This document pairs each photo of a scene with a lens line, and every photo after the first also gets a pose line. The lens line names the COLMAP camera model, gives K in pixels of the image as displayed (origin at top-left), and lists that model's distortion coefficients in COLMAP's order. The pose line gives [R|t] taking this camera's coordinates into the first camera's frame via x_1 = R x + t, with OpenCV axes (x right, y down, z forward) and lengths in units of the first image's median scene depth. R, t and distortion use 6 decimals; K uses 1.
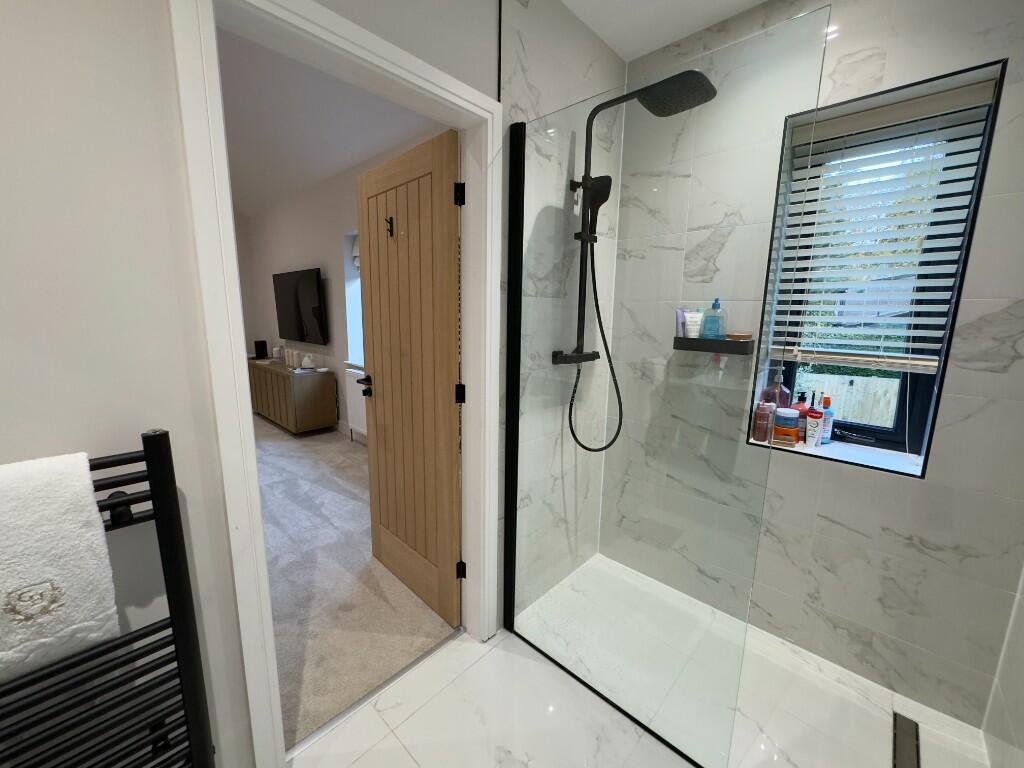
lens RADIAL K [[408.2, 0, 507.3], [0, 408.2, 383.3], [0, 0, 1]] dist [-0.002722, 0.000168]
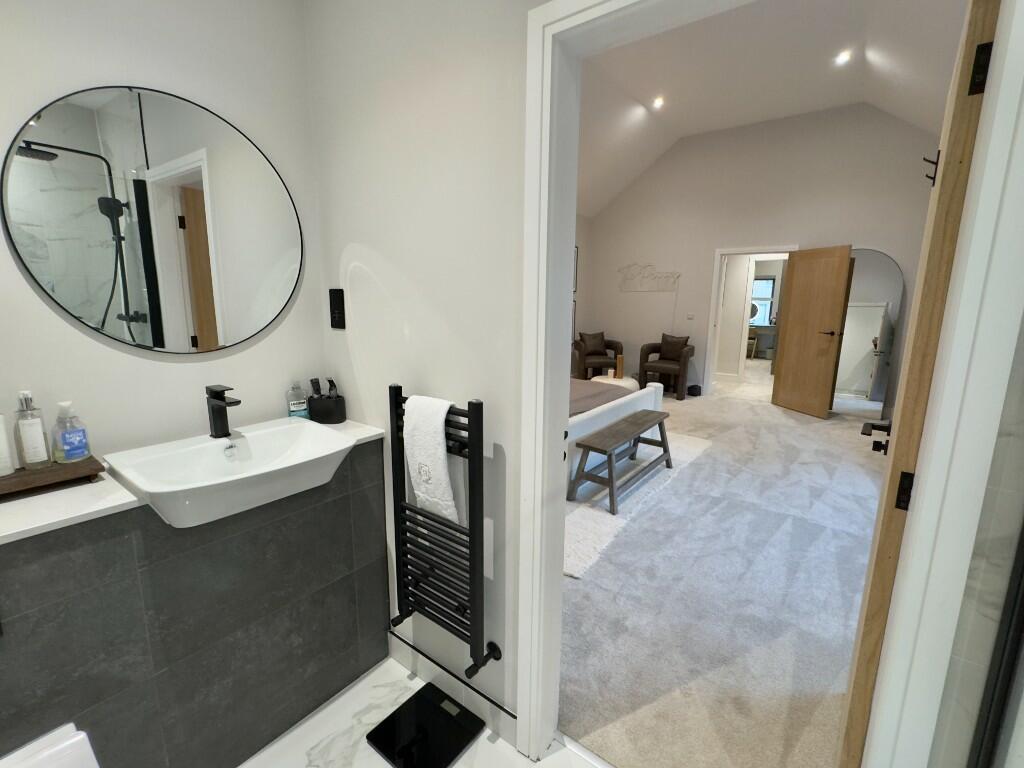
lens RADIAL K [[457.2, 0, 509.6], [0, 457.2, 382.0], [0, 0, 1]] dist [-0.000418, -0.000041]
pose [[0.112955, 0.166786, -0.979502, 0.306284], [-0.181694, 0.972655, 0.144667, -0.085640], [0.976846, 0.161629, 0.140170, 0.383110]]
